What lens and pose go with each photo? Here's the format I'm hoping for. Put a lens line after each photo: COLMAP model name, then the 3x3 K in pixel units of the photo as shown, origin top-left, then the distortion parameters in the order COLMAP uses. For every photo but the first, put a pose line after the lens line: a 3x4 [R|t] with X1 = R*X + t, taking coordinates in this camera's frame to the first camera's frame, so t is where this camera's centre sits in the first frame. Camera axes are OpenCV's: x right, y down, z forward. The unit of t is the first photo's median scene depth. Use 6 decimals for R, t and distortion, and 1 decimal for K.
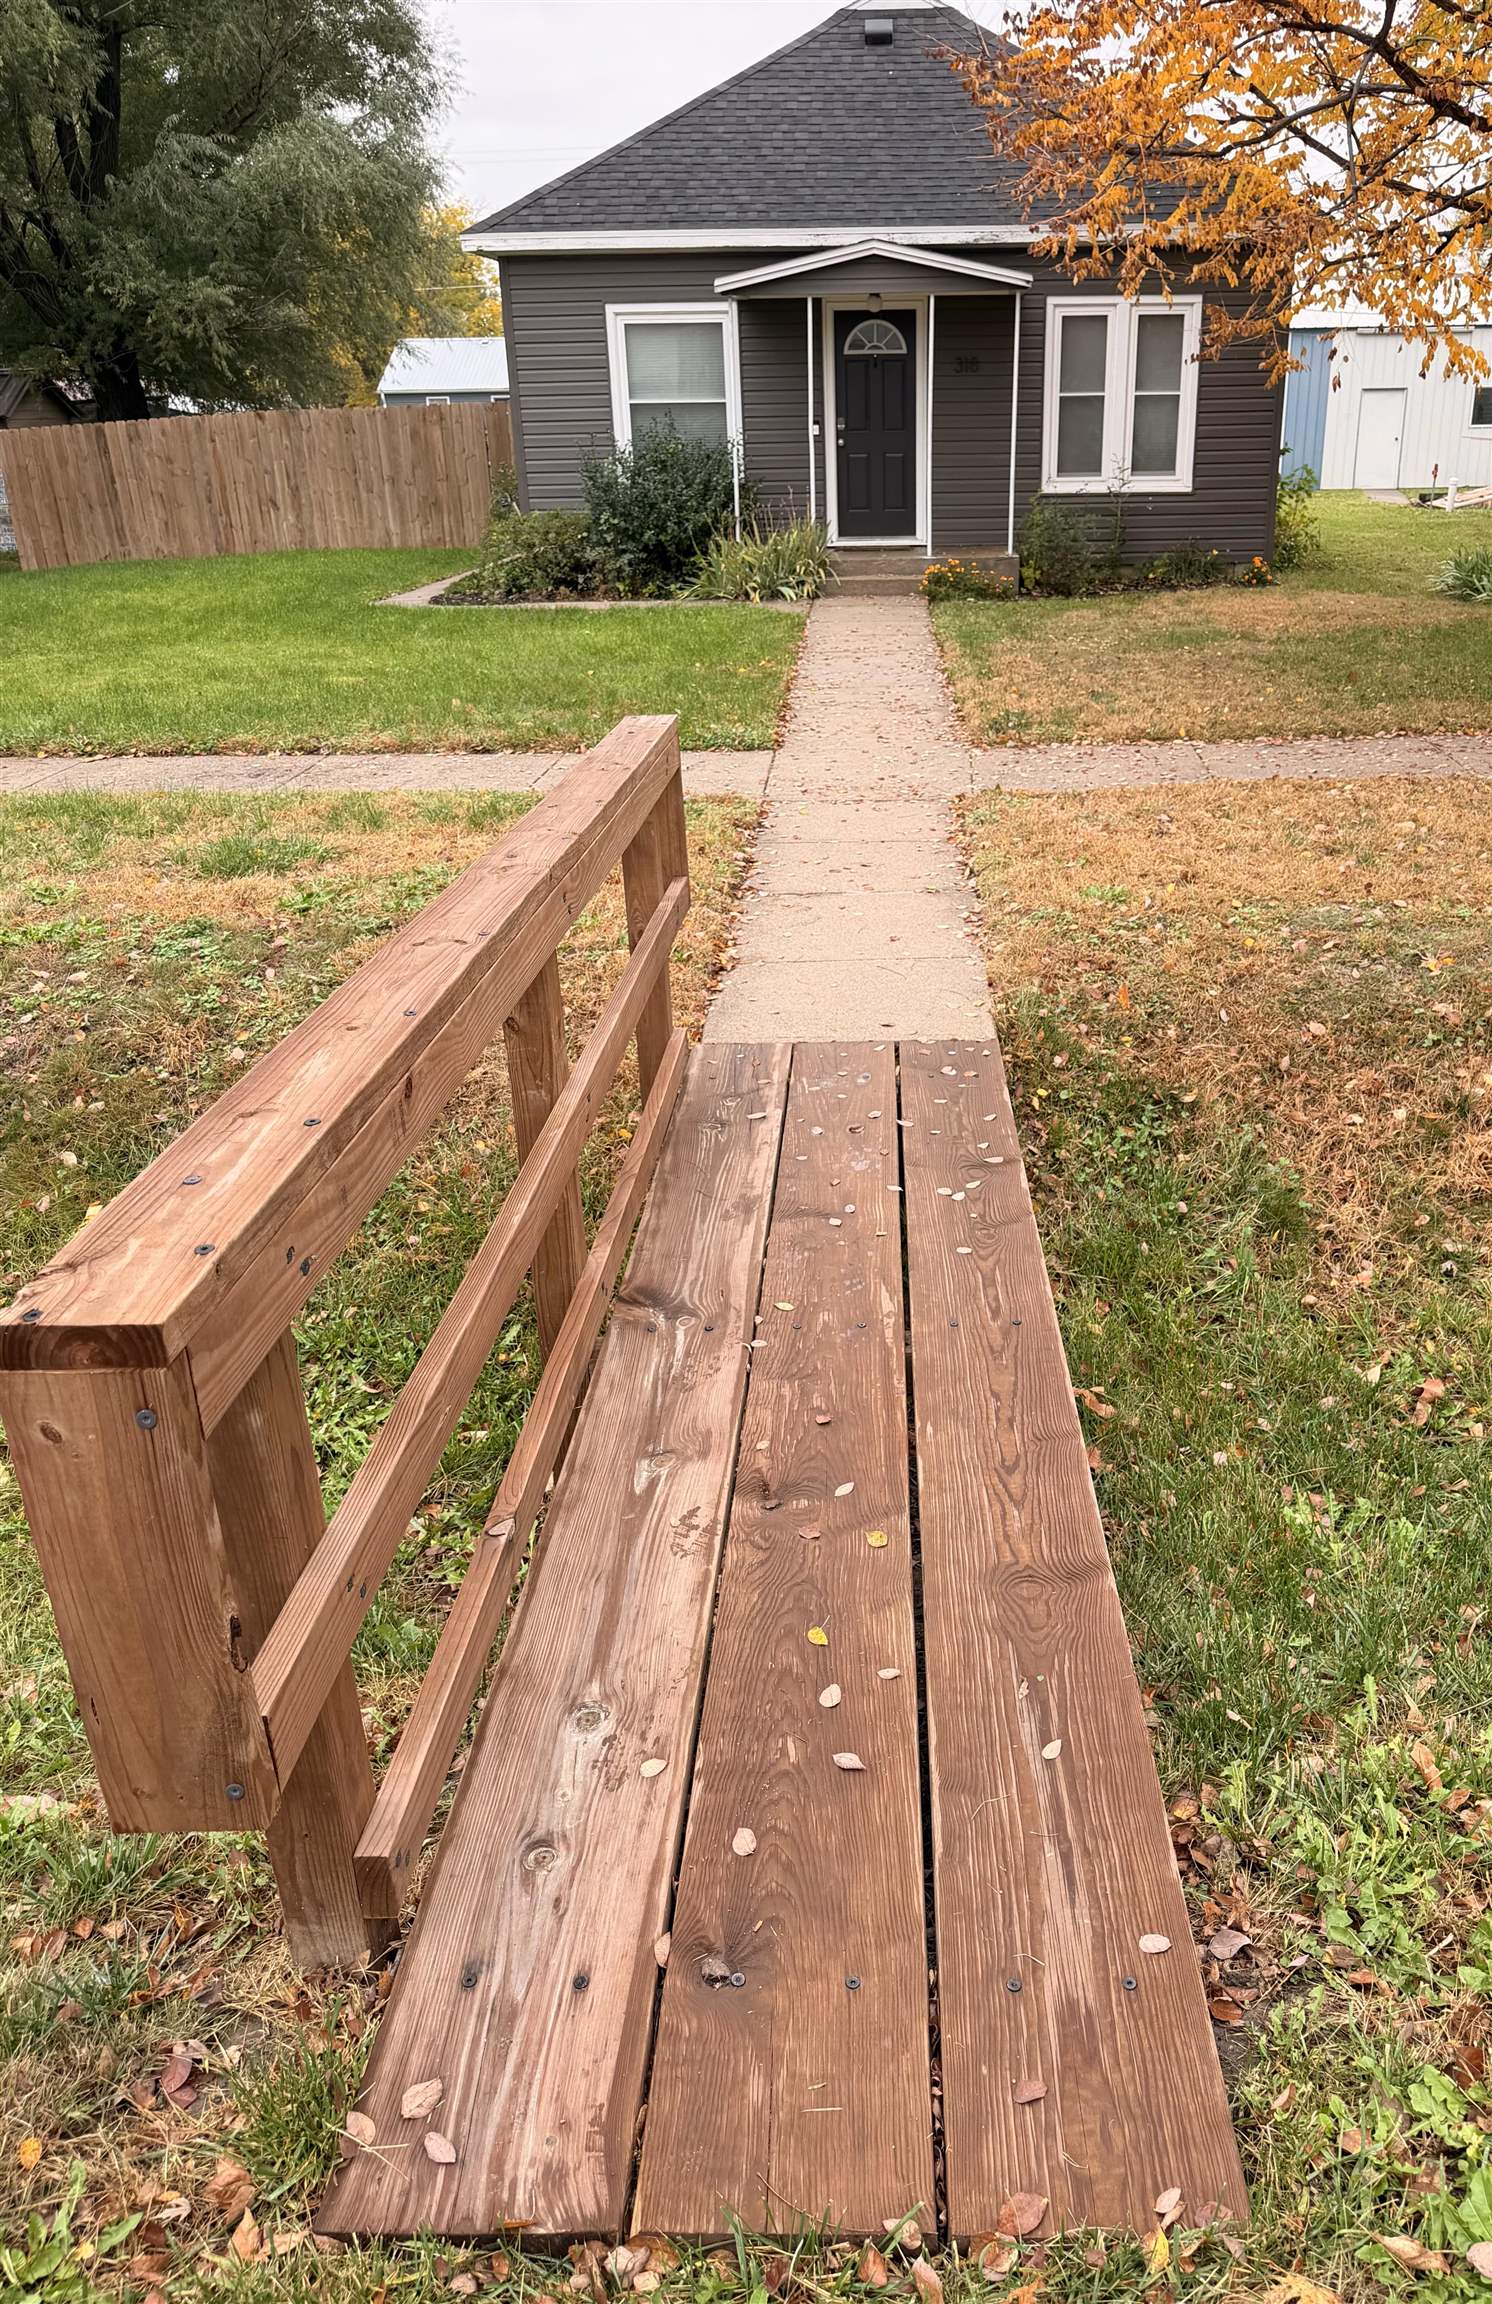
lens RADIAL K [[1670.9, 0, 880.0], [0, 1670.9, 1155.3], [0, 0, 1]] dist [0.007614, -0.007756]
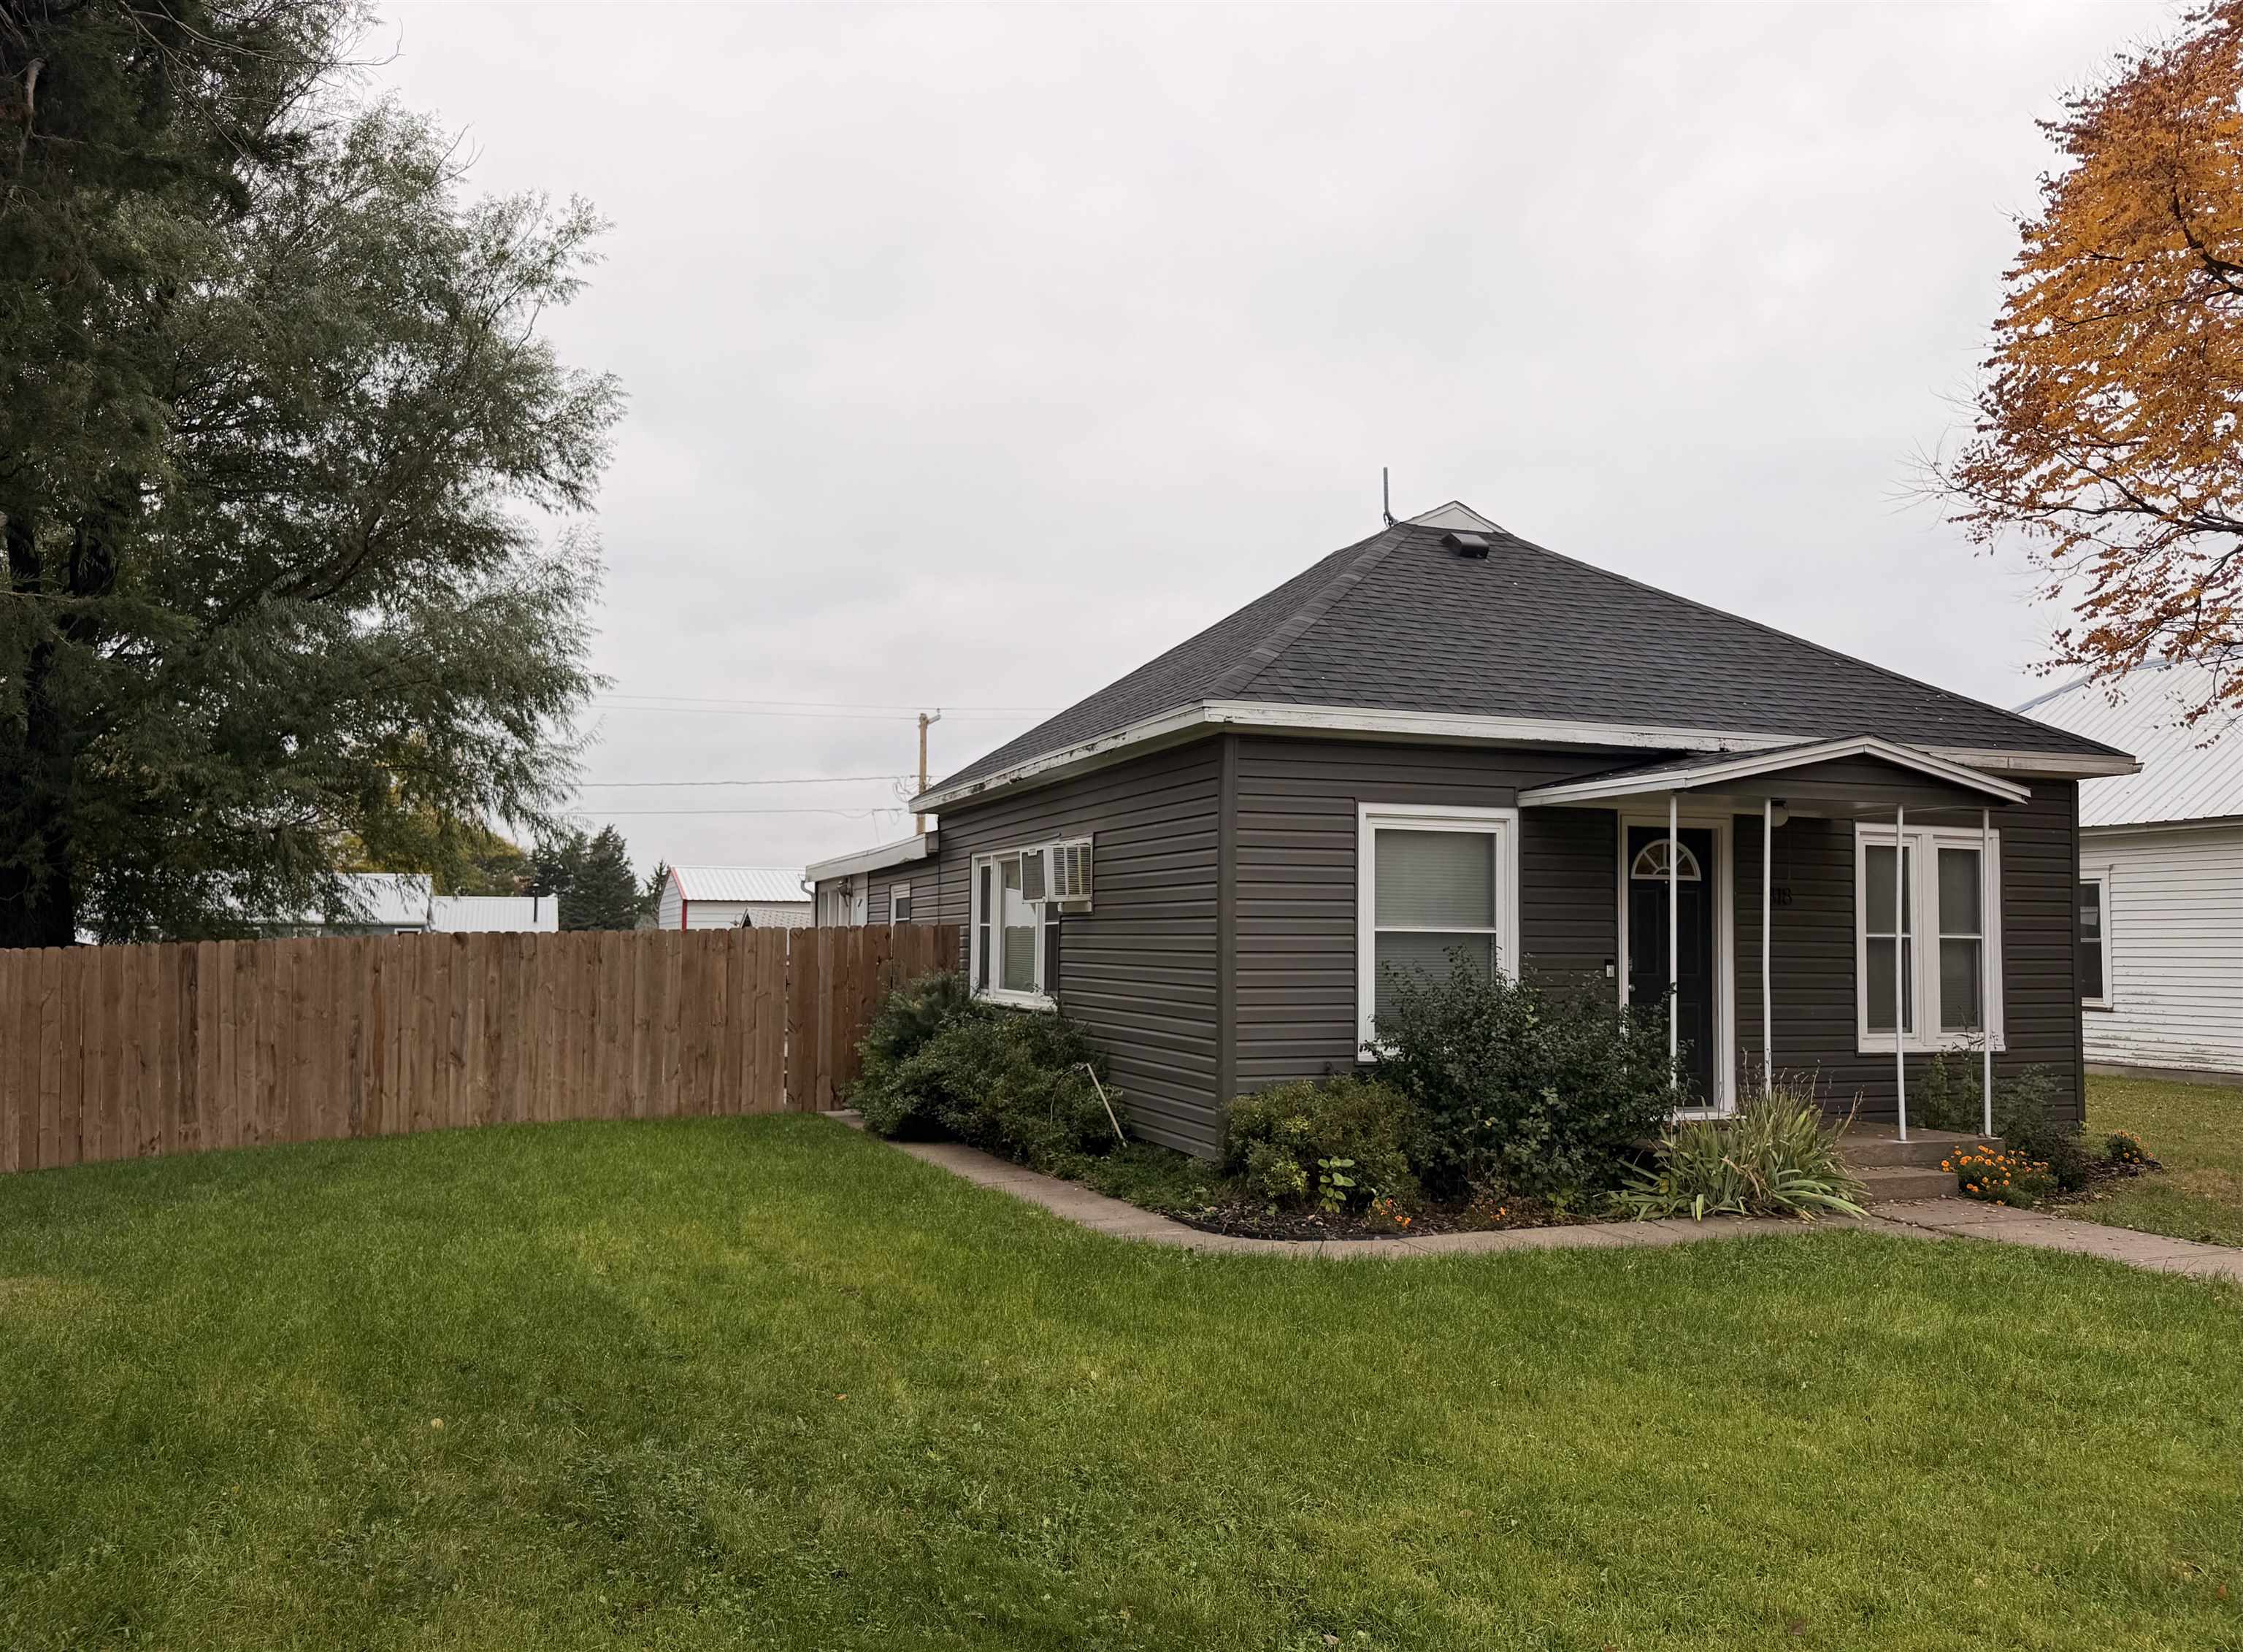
lens RADIAL K [[1598.0, 0, 1120.9], [0, 1598.0, 898.6], [0, 0, 1]] dist [0.101145, -0.168964]
pose [[0.933560, 0.031839, 0.357005, -0.488405], [0.128170, 0.900530, -0.415474, -0.202259], [-0.334722, 0.433627, 0.836618, 0.480433]]
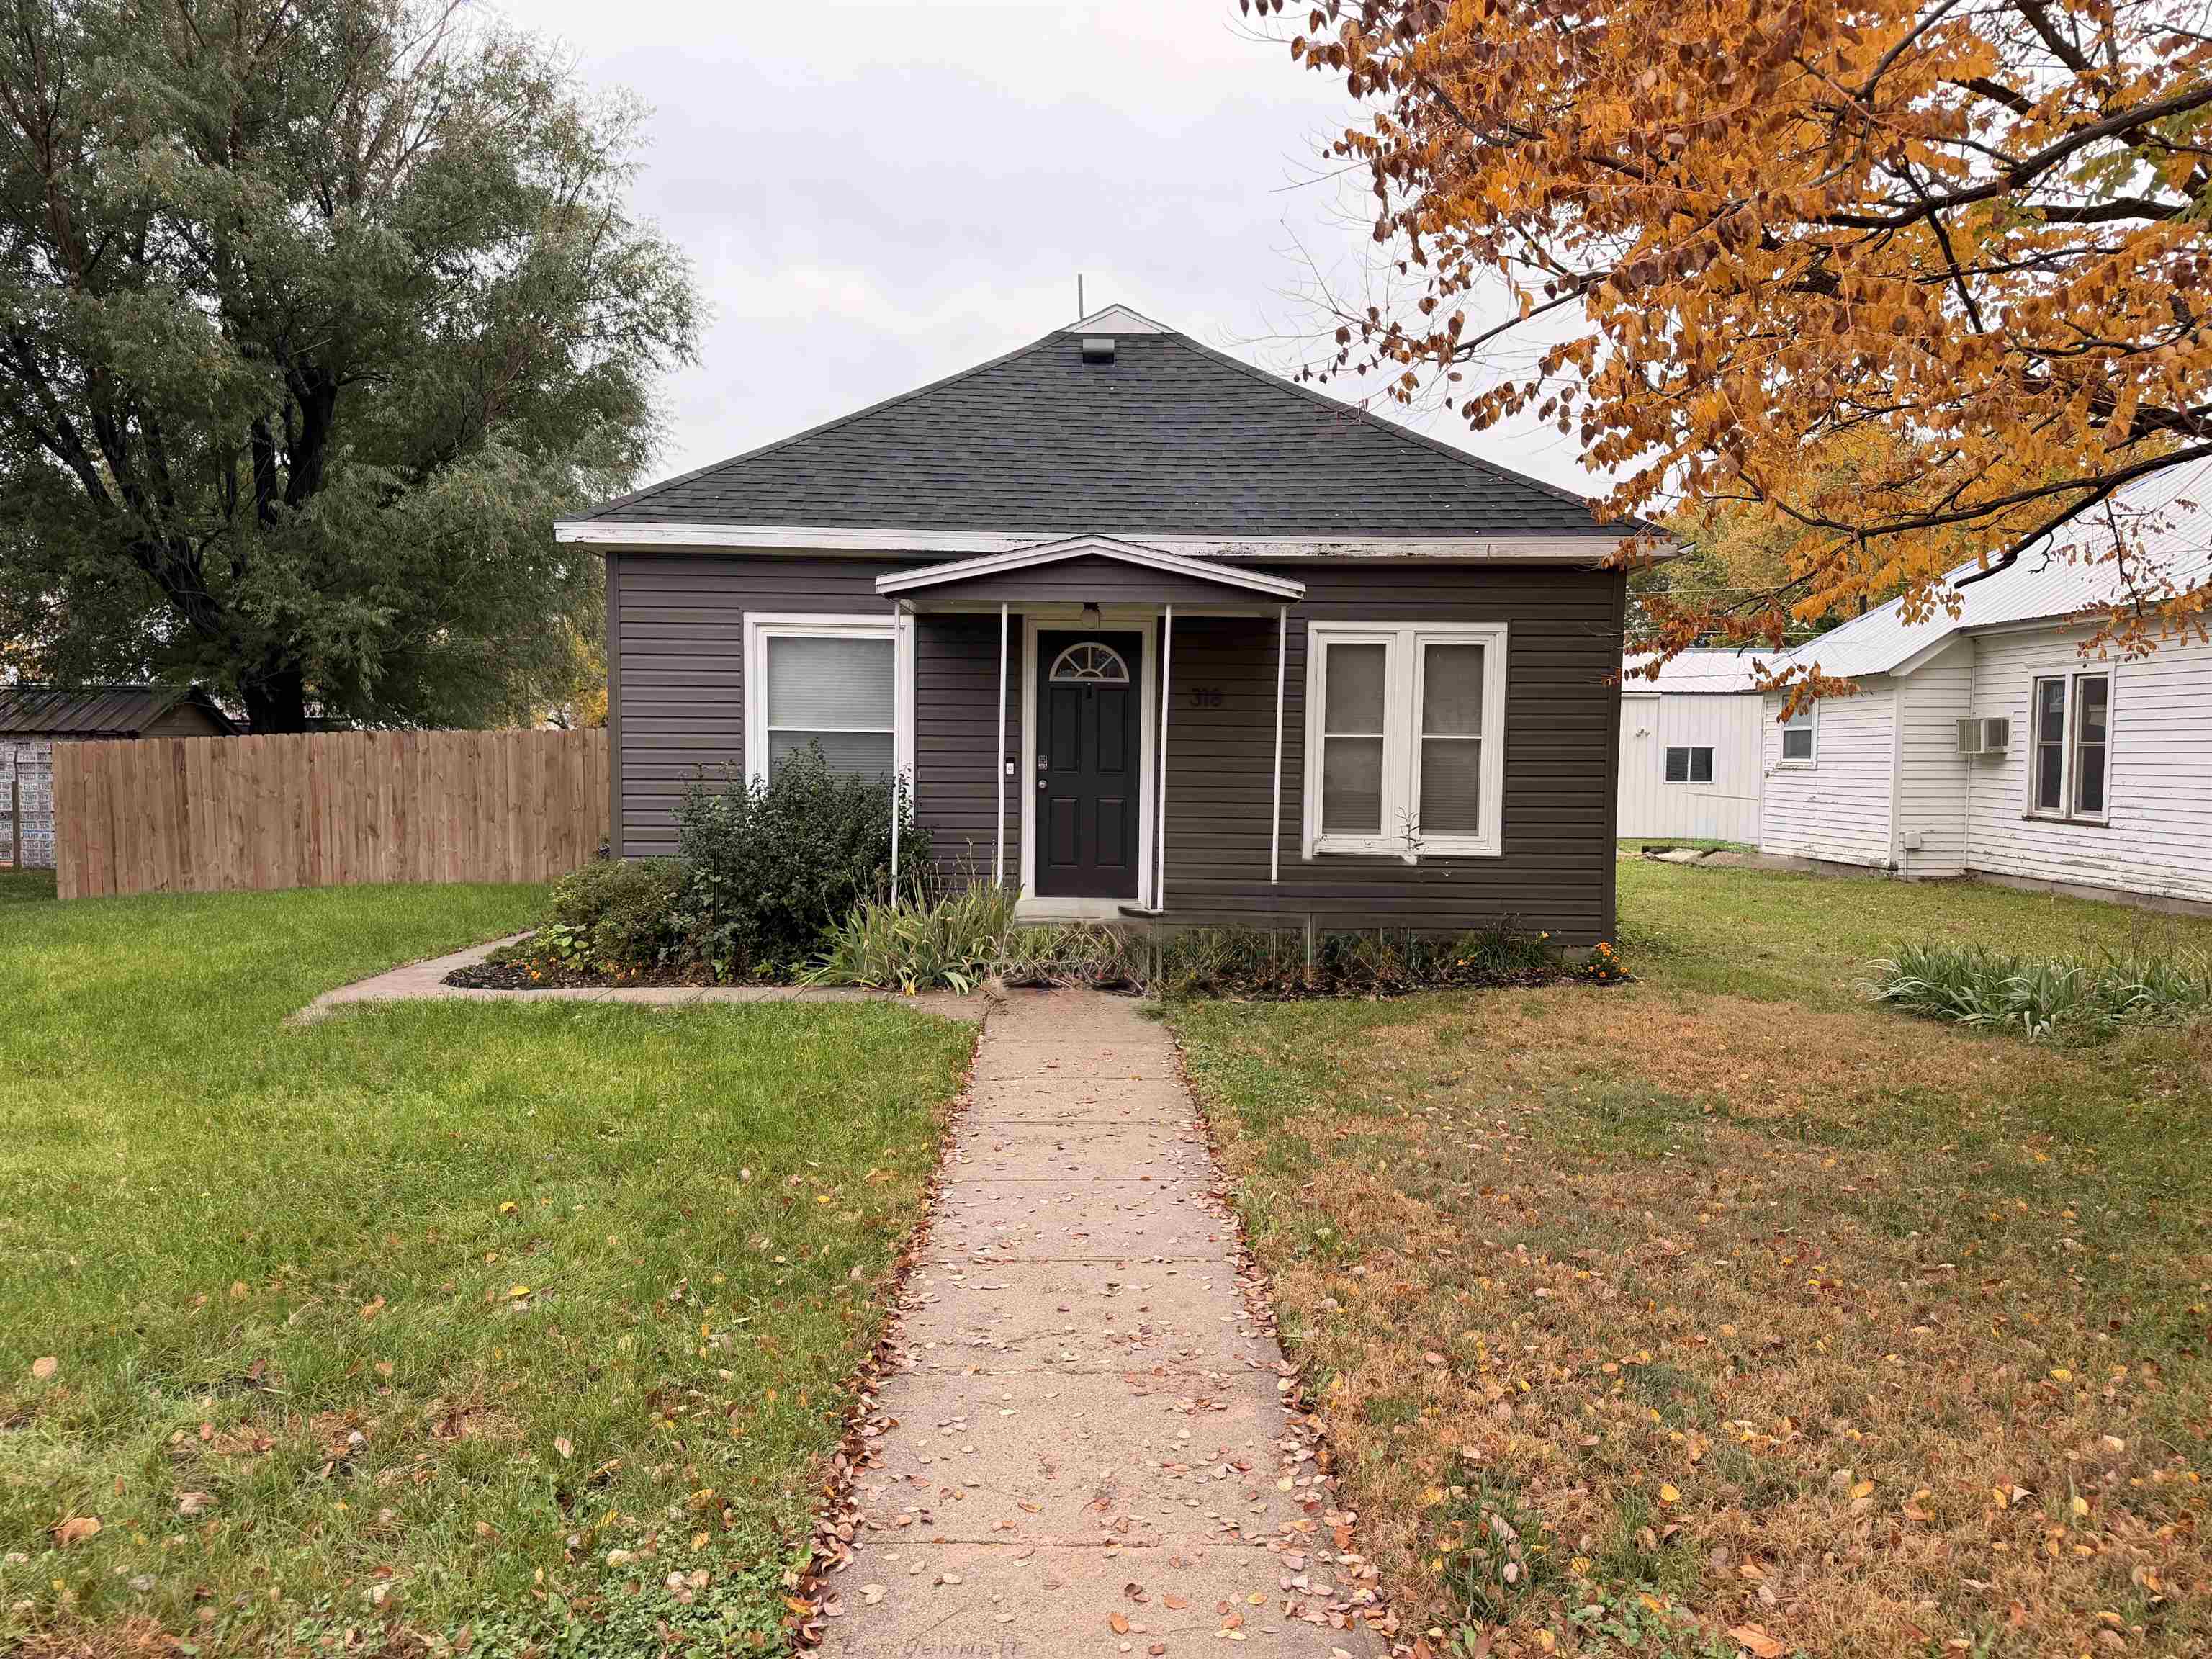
lens RADIAL K [[1544.6, 0, 1104.0], [0, 1544.6, 879.4], [0, 0, 1]] dist [0.093818, -0.152187]
pose [[0.999529, 0.025483, 0.017077, -0.005630], [-0.018333, 0.942576, -0.333487, -0.150972], [-0.024594, 0.333017, 0.942600, 0.349740]]
